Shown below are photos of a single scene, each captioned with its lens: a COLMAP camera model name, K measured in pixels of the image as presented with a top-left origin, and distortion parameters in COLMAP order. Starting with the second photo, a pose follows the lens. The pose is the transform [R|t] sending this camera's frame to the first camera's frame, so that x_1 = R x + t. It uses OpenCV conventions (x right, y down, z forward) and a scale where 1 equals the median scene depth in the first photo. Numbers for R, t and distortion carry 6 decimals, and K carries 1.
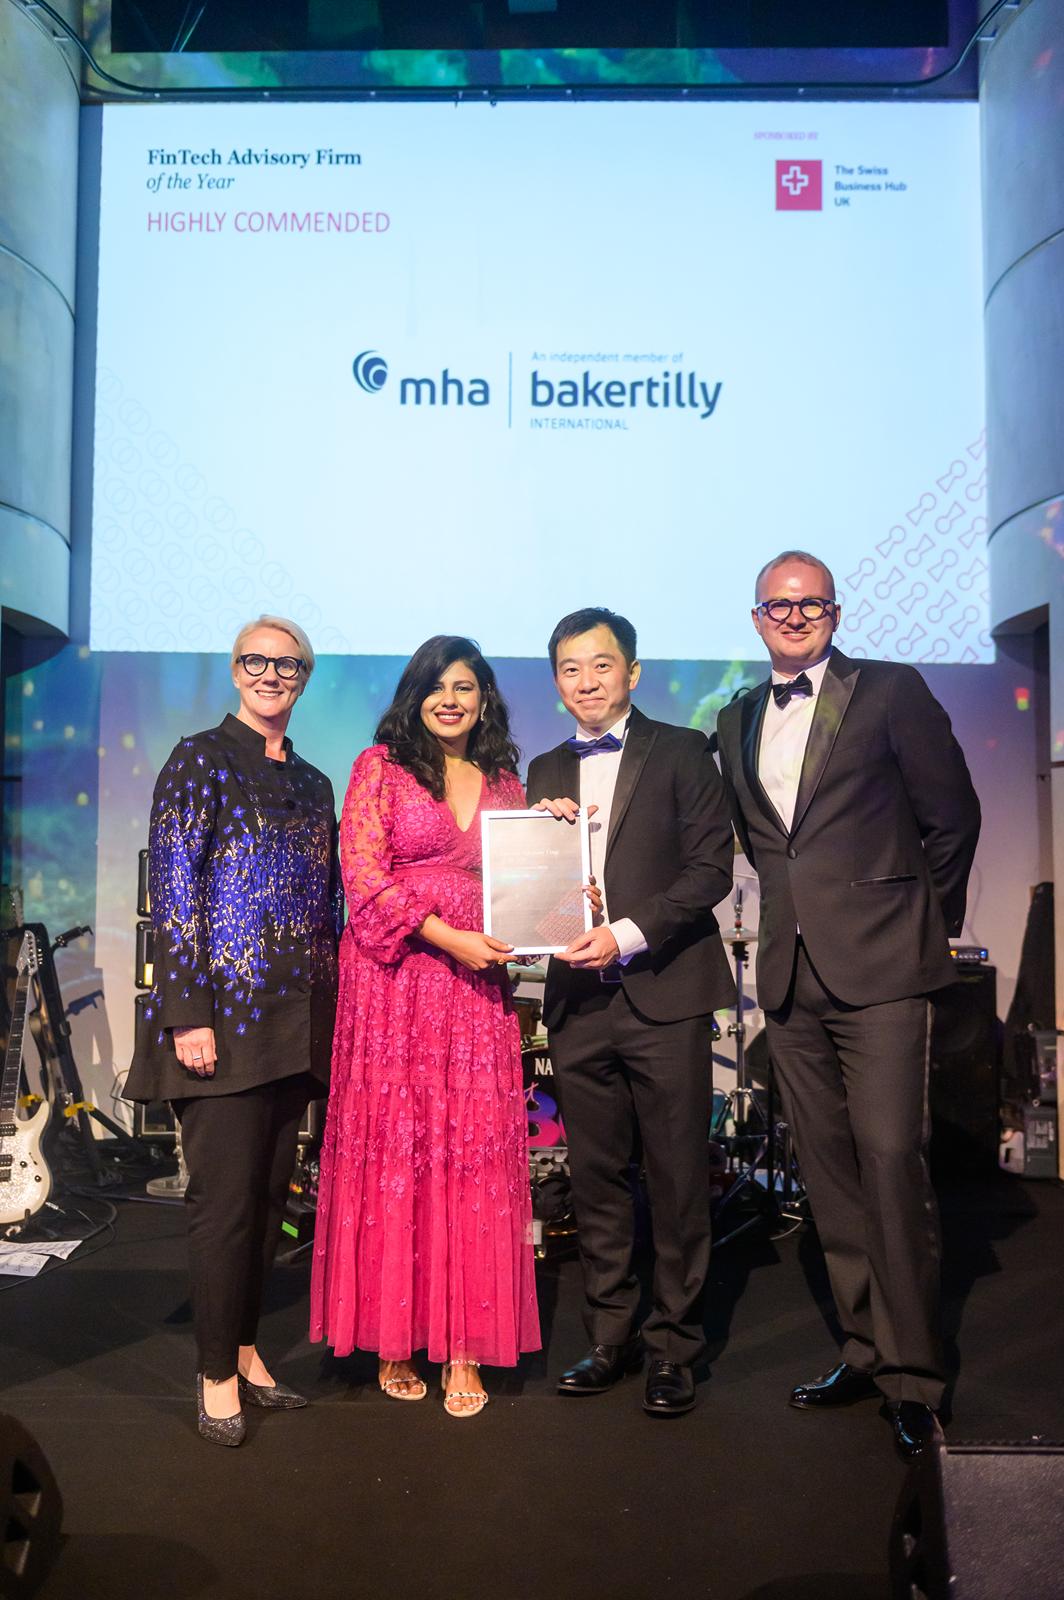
lens RADIAL K [[1643.6, 0, 535.2], [0, 1643.6, 774.3], [0, 0, 1]] dist [-0.009792, -0.006004]
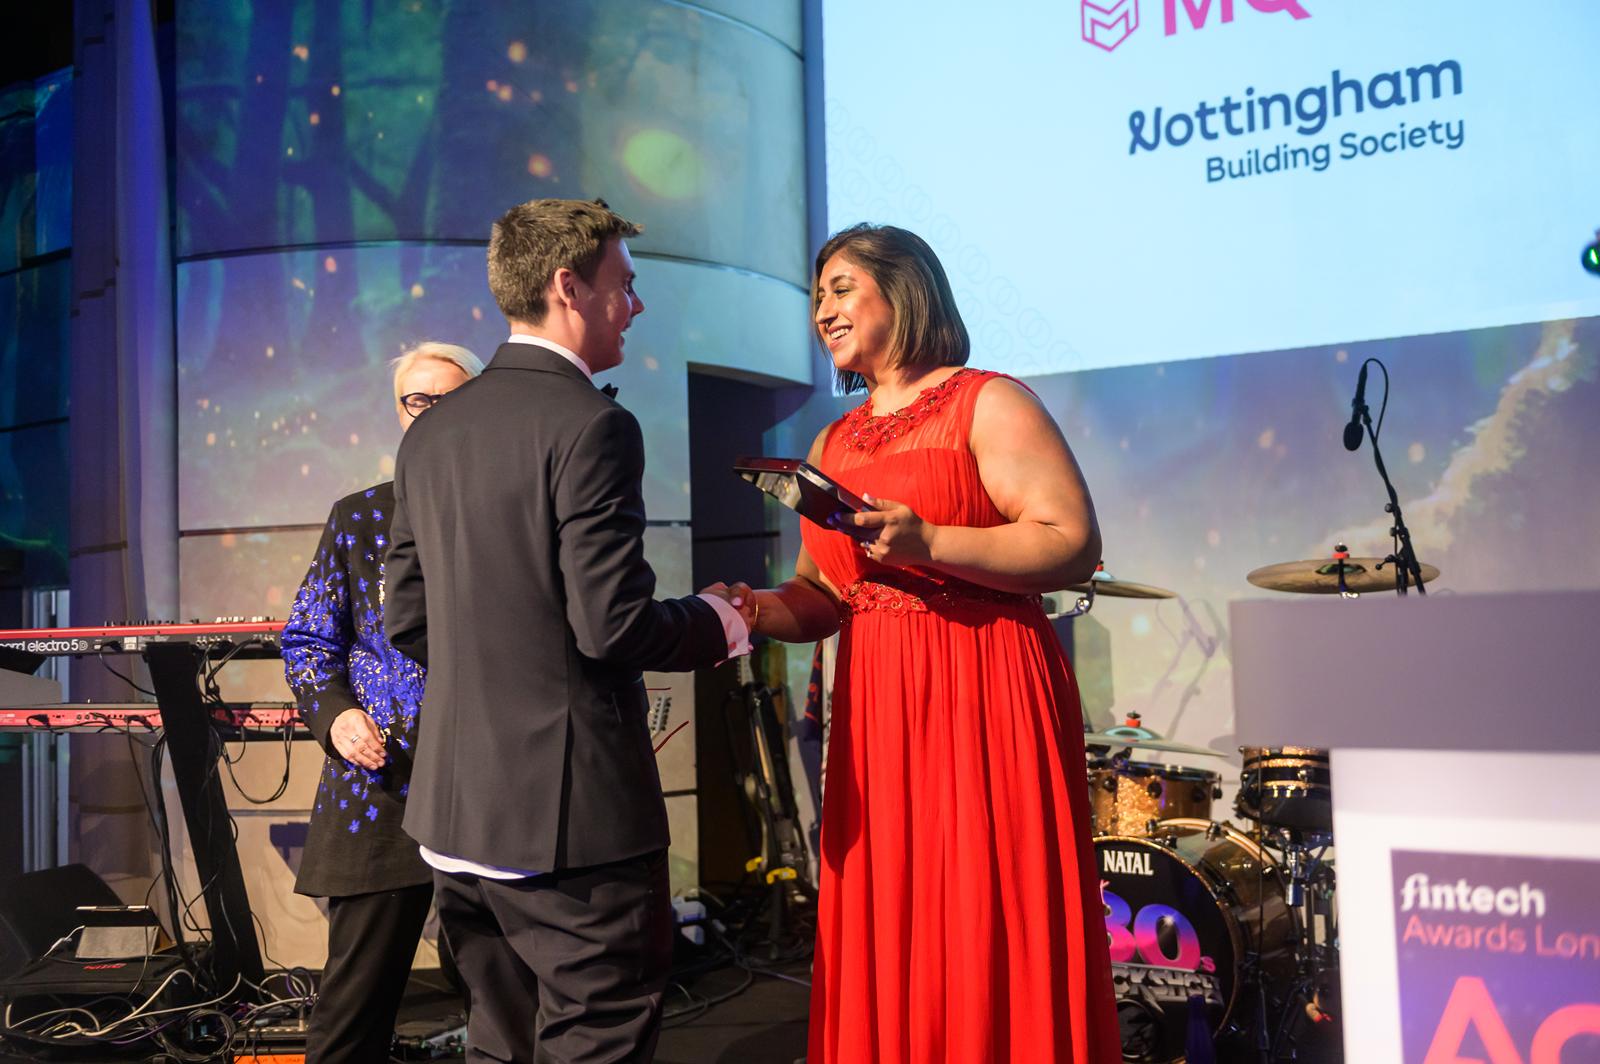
lens RADIAL K [[1641.1, 0, 808.8], [0, 1641.1, 540.2], [0, 0, 1]] dist [-0.010643, -0.007025]
pose [[0.832377, -0.055117, -0.551463, 0.243275], [0.063365, 0.997982, -0.004102, 0.011676], [0.550576, -0.031529, 0.834189, 0.189606]]
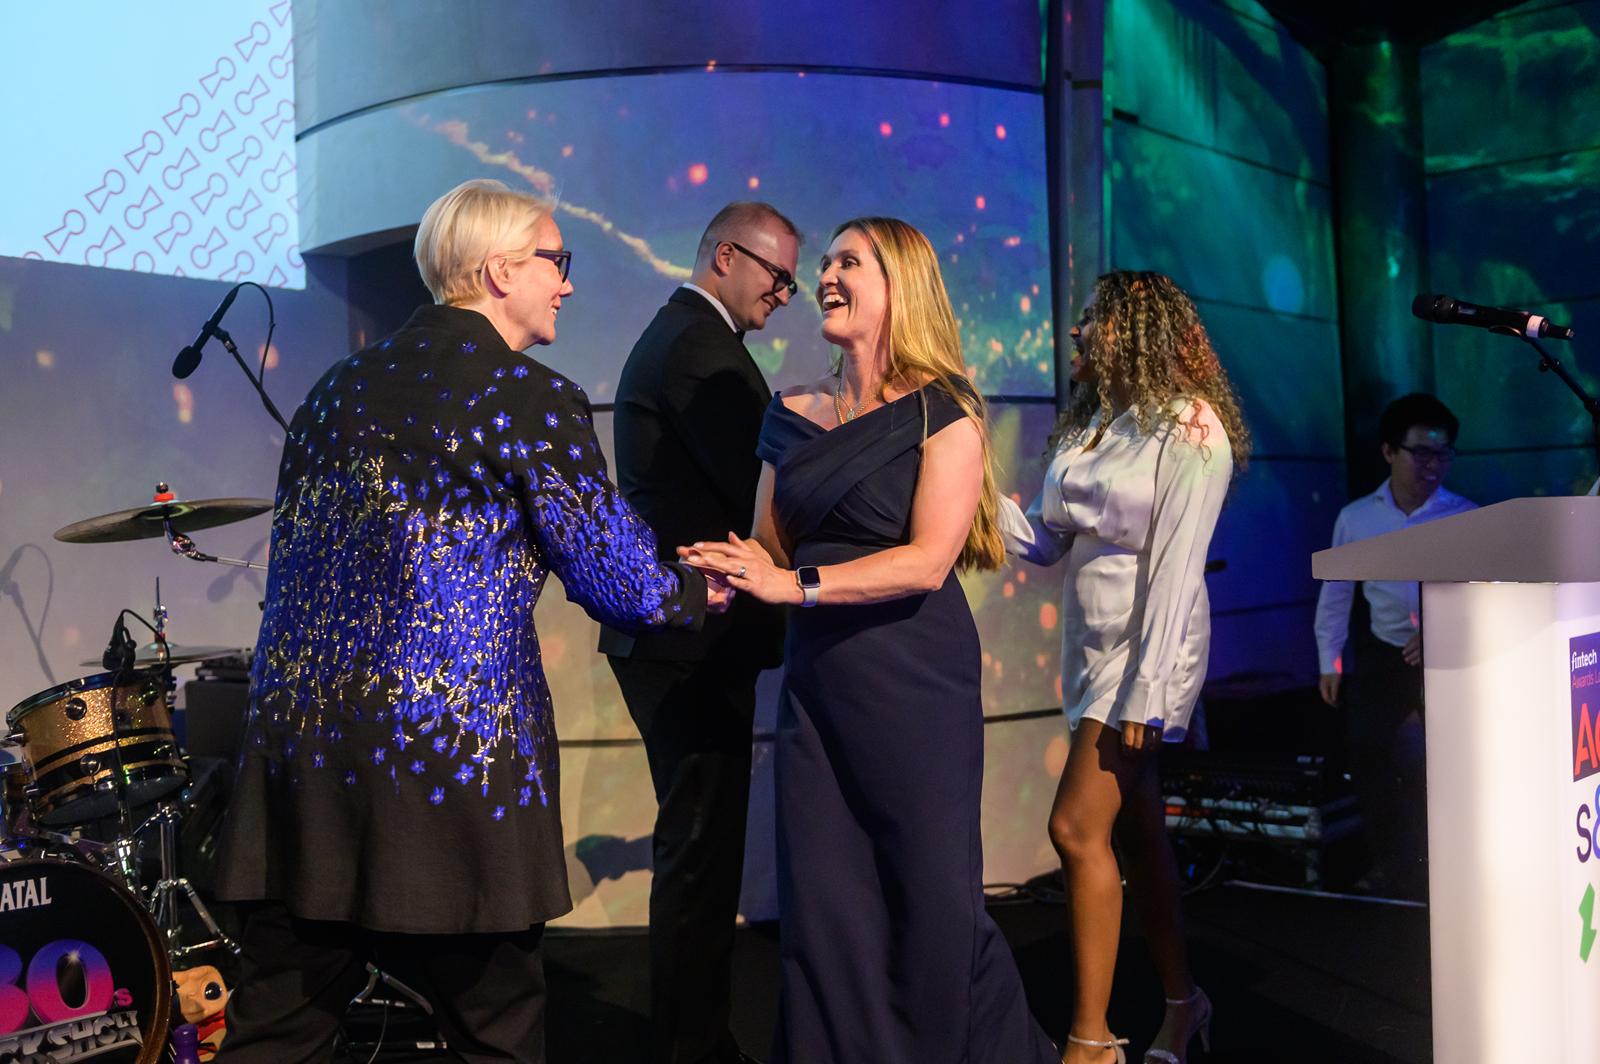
lens RADIAL K [[1742.7, 0, 801.1], [0, 1742.7, 490.4], [0, 0, 1]] dist [-0.000990, 0.006982]
pose [[0.632927, -0.004956, 0.774195, -0.216635], [-0.006982, 0.999902, 0.012109, 0.016934], [-0.774180, -0.013069, 0.632831, 0.285123]]
